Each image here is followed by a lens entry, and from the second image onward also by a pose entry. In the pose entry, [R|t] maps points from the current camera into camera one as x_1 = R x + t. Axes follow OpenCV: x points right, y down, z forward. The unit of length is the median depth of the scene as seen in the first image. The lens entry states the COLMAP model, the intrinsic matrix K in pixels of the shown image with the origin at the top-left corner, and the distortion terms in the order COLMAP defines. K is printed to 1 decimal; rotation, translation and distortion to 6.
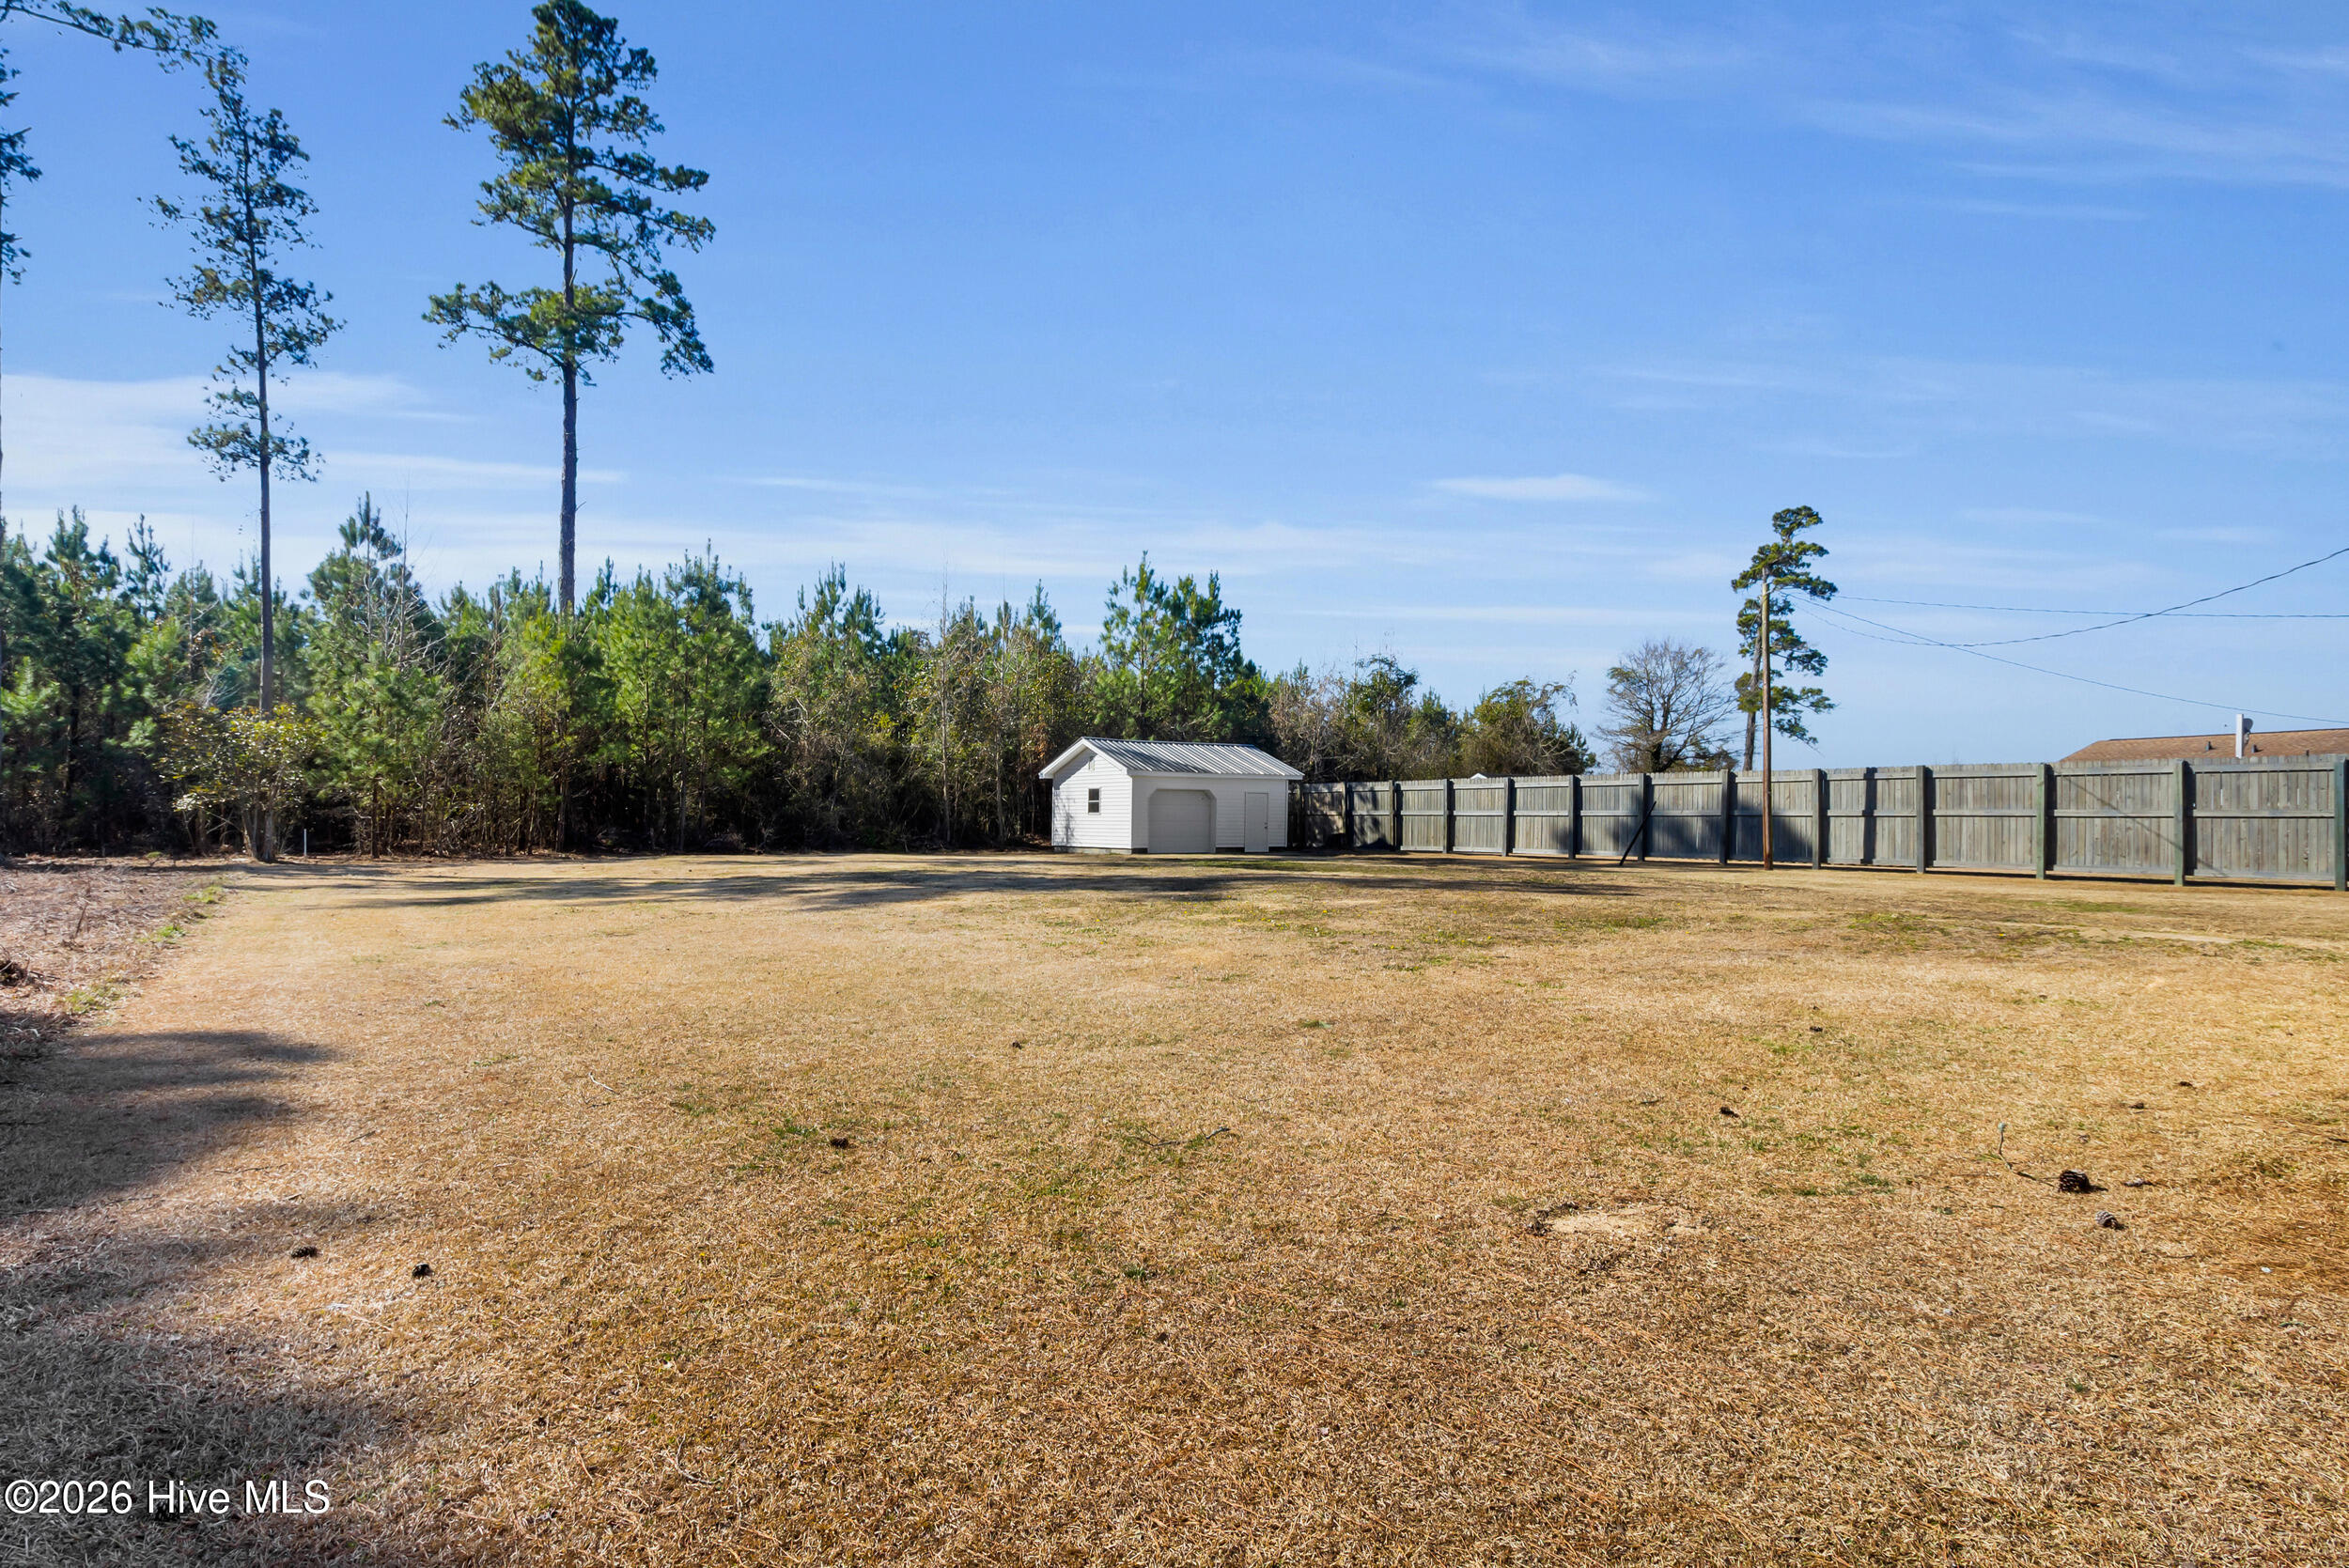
lens RADIAL K [[1252.9, 0, 1167.6], [0, 1252.9, 825.4], [0, 0, 1]] dist [0.000835, 0.000820]
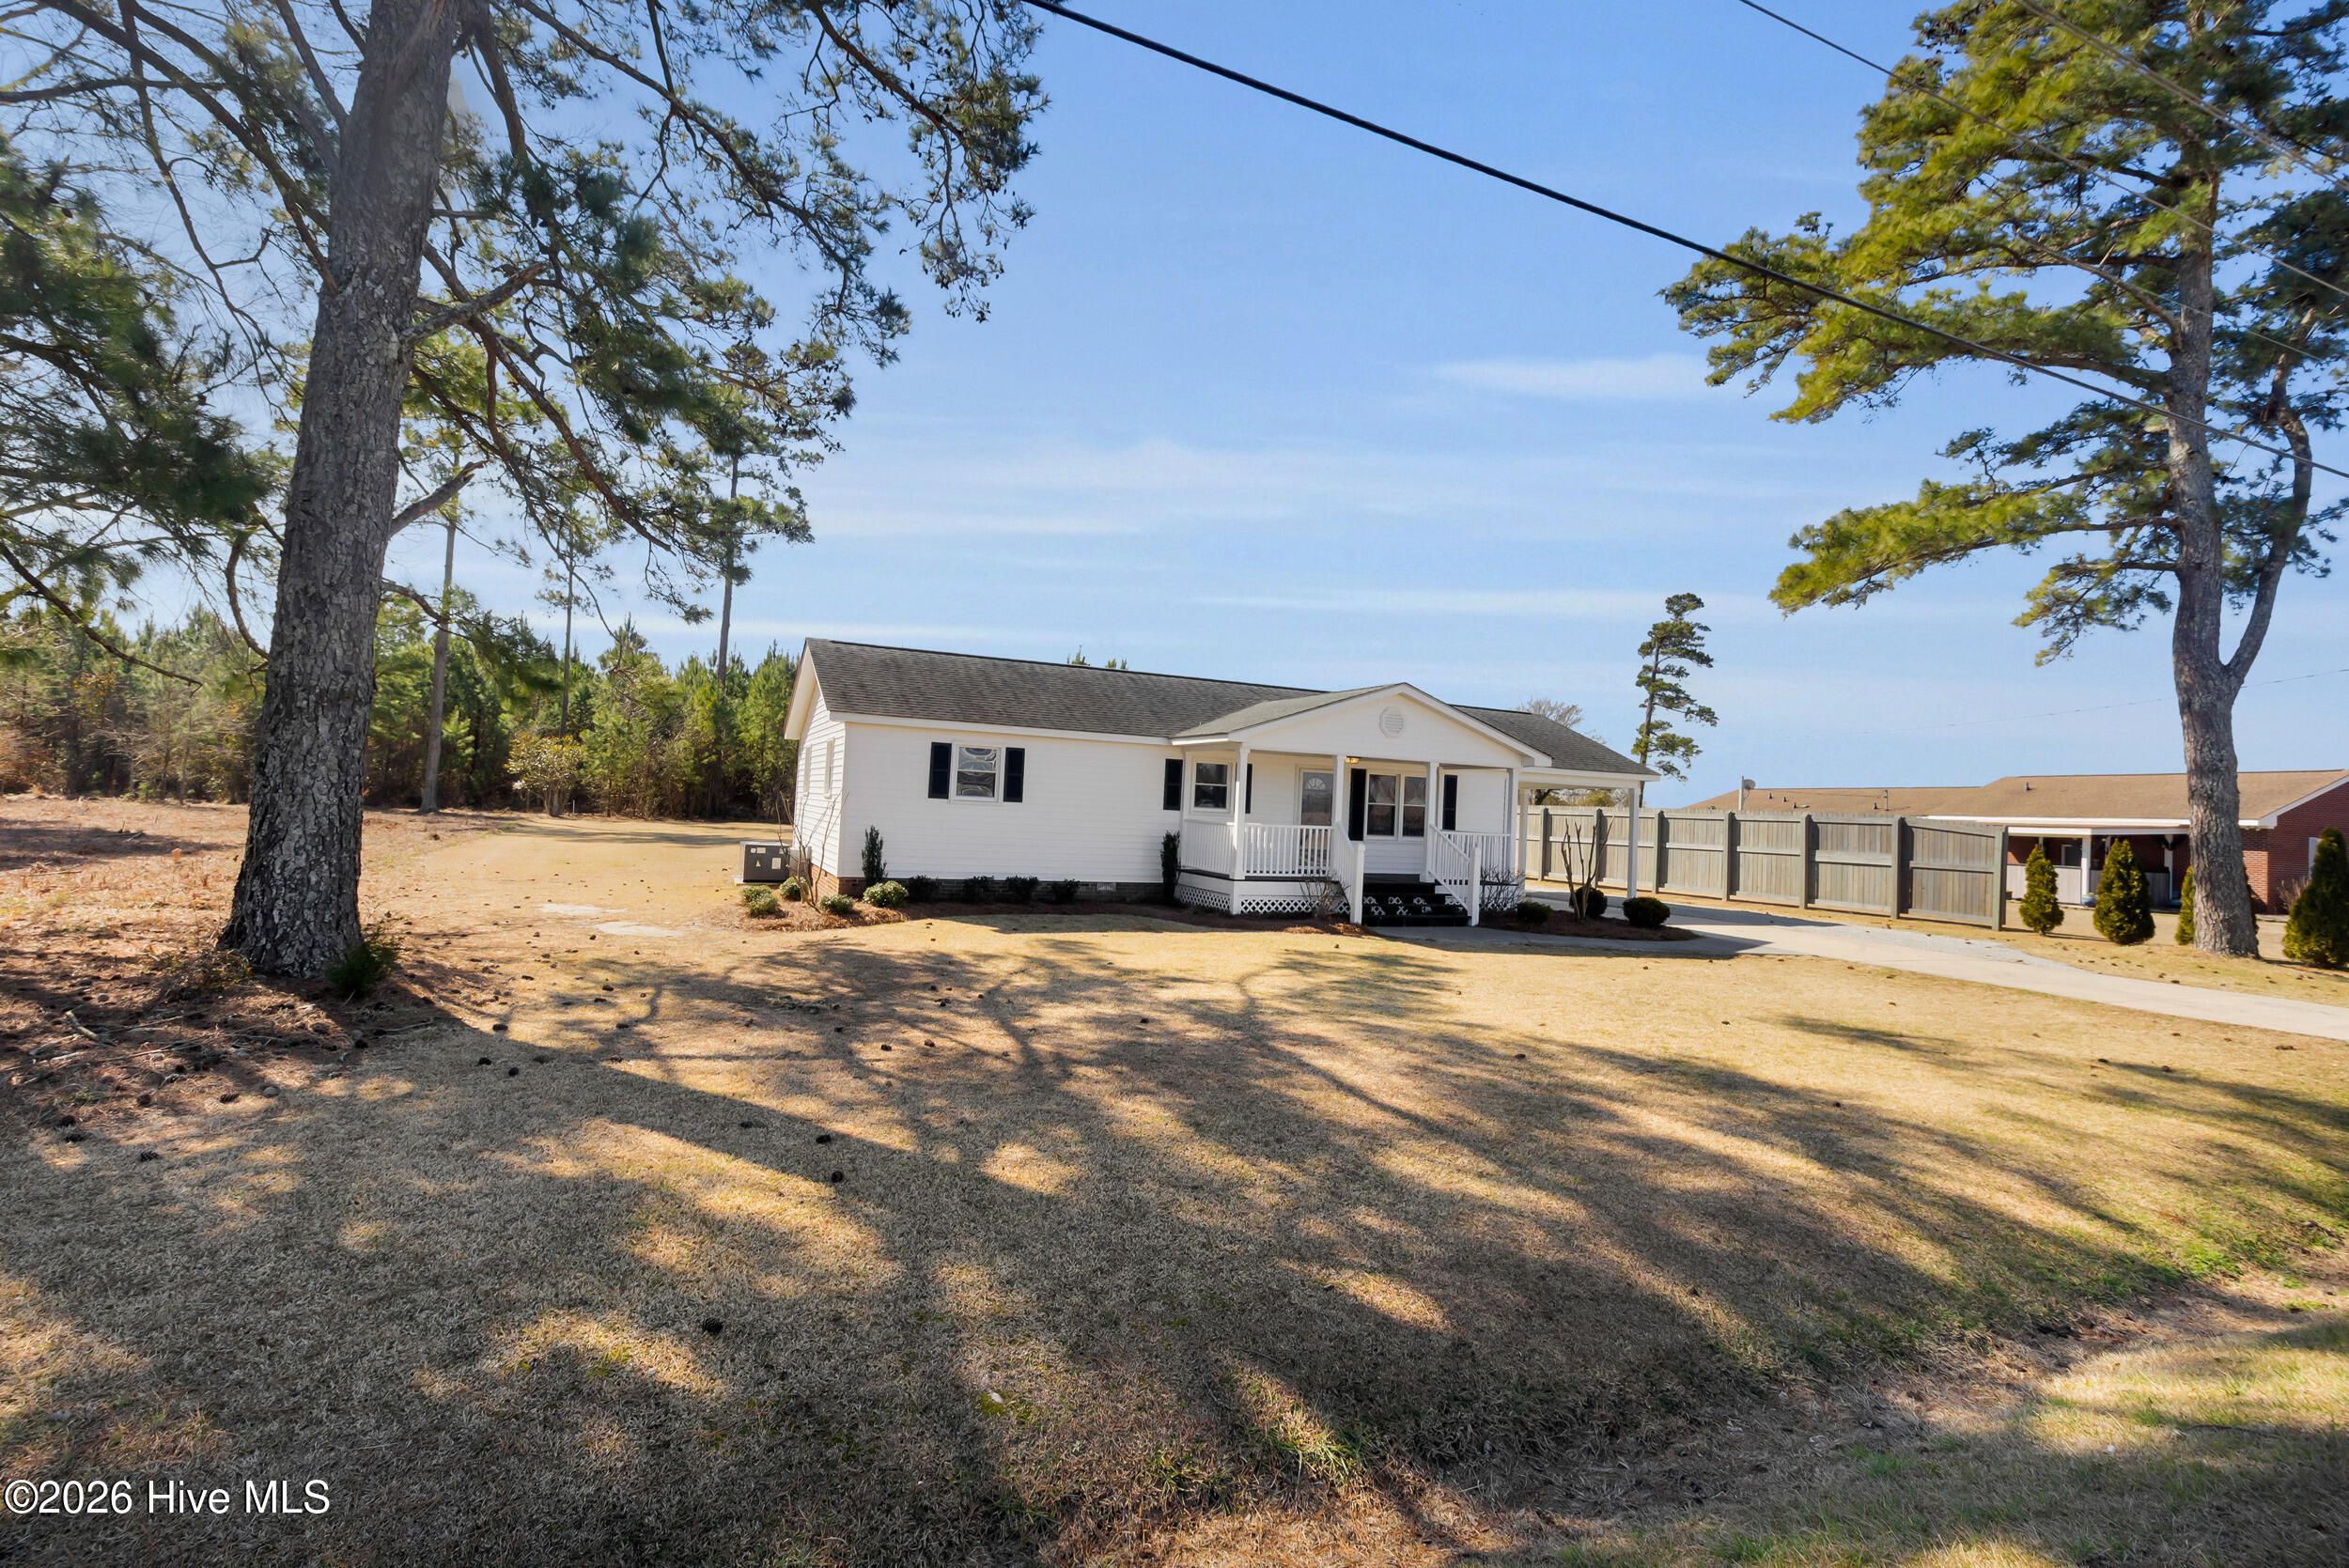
lens RADIAL K [[1145.6, 0, 1157.6], [0, 1145.6, 772.5], [0, 0, 1]] dist [0.001884, 0.001133]
pose [[0.976703, 0.040112, -0.210815, 0.433688], [-0.048392, 0.998240, -0.034266, -0.018380], [0.209069, 0.043670, 0.976925, -0.414237]]
